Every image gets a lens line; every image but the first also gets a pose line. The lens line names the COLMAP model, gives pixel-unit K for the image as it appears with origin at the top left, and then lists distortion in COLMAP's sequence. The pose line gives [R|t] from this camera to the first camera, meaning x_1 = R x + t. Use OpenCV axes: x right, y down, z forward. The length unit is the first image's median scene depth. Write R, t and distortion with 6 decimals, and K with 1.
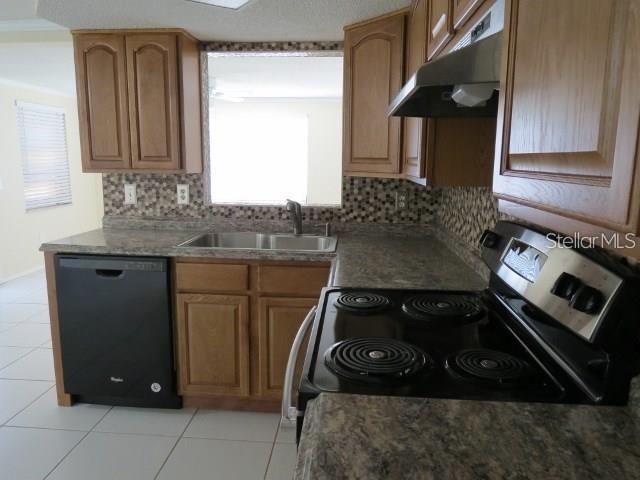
lens RADIAL K [[455.0, 0, 320.0], [0, 455.0, 240.0], [0, 0, 1]] dist [-0.005755, -0.003233]
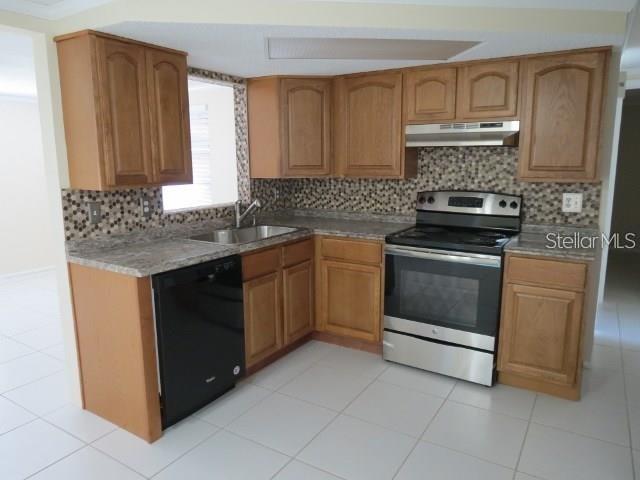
lens RADIAL K [[455.0, 0, 320.0], [0, 455.0, 240.0], [0, 0, 1]] dist [-0.005755, -0.003233]
pose [[0.461293, -0.170263, 0.870758, -1.001431], [0.162087, 0.981070, 0.105966, -0.071238], [-0.872317, 0.092257, 0.480158, 0.193071]]
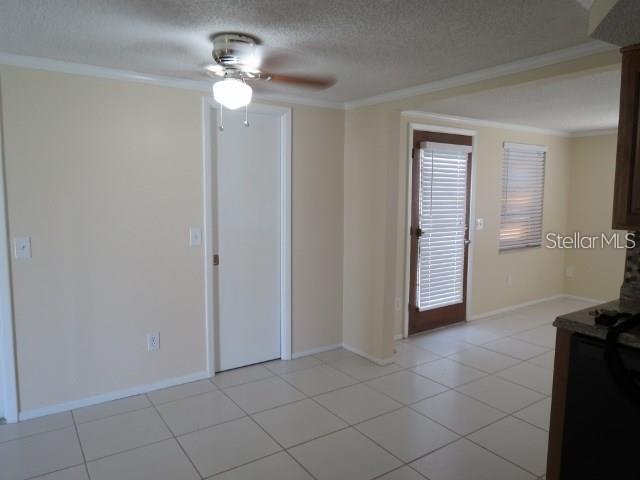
lens RADIAL K [[459.7, 0, 320.0], [0, 459.7, 240.0], [0, 0, 1]] dist [-0.034966, -0.000121]
pose [[0.620377, 0.073617, -0.780841, -0.209201], [-0.130518, 0.991393, -0.010228, -0.052511], [0.773368, 0.108259, 0.624646, 0.133035]]
